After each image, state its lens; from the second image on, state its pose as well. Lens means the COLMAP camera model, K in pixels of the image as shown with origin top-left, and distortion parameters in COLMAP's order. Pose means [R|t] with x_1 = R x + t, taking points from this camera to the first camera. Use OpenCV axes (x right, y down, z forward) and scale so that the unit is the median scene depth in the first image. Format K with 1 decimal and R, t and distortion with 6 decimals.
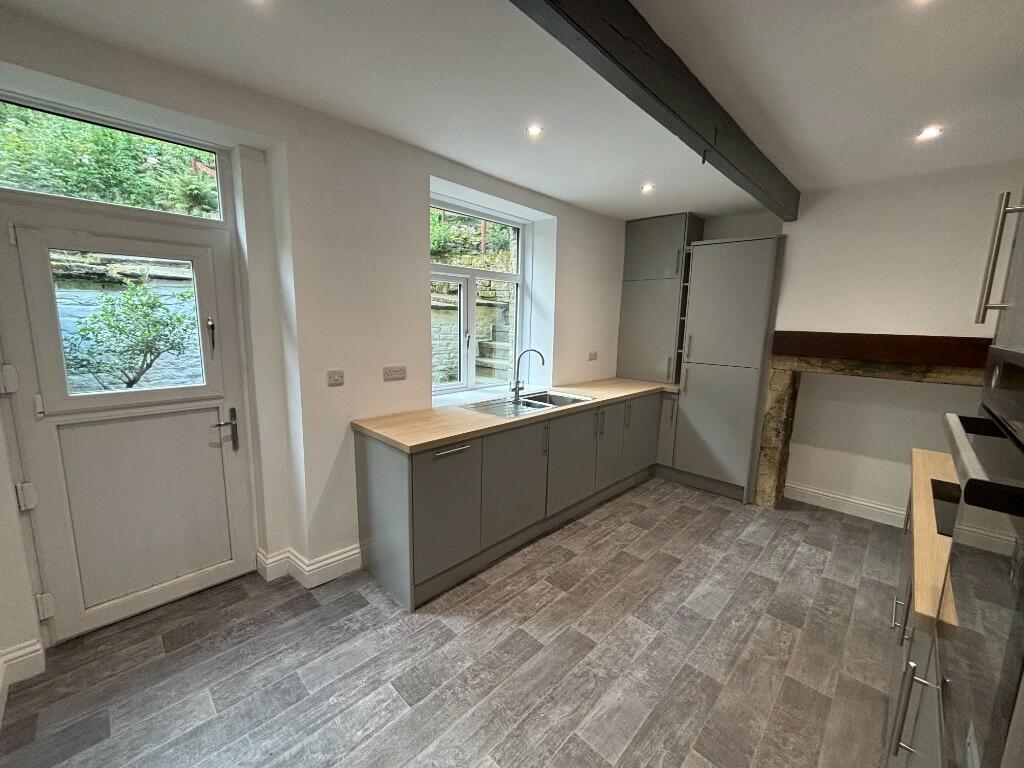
lens RADIAL K [[410.3, 0, 510.0], [0, 410.3, 379.9], [0, 0, 1]] dist [0.002134, -0.004452]
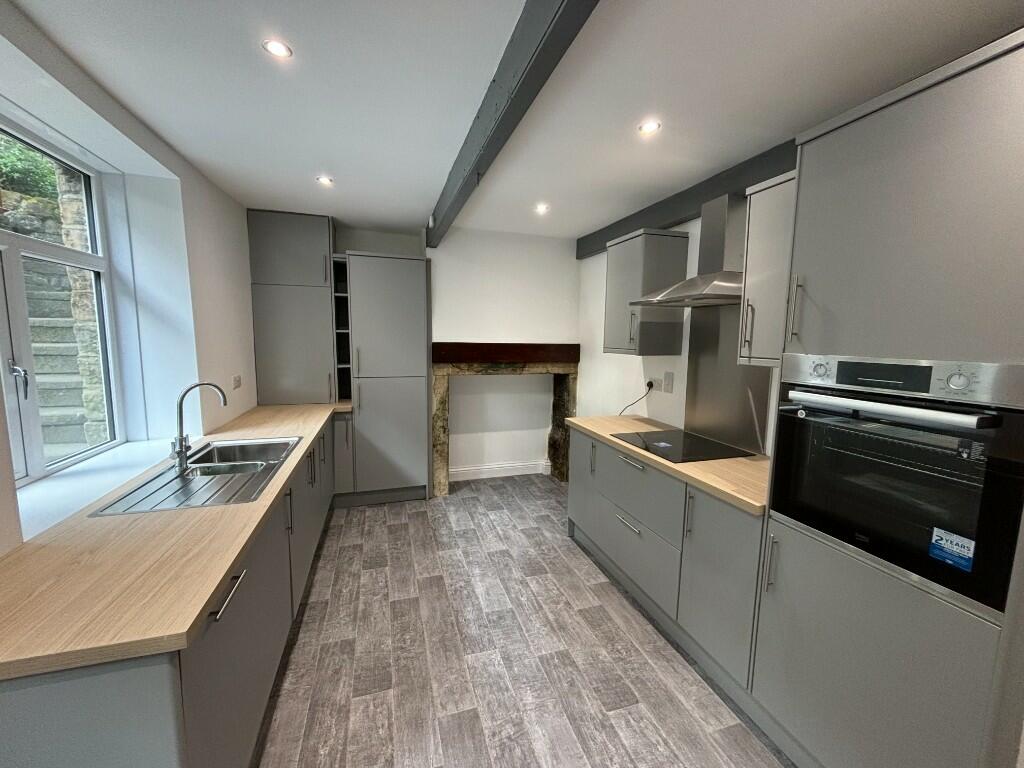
lens RADIAL K [[410.3, 0, 510.0], [0, 410.3, 379.9], [0, 0, 1]] dist [0.002134, -0.004452]
pose [[0.472659, -0.110326, 0.874312, -0.269998], [0.123288, 0.990654, 0.058356, -0.057589], [-0.872579, 0.080210, 0.481843, 0.280668]]
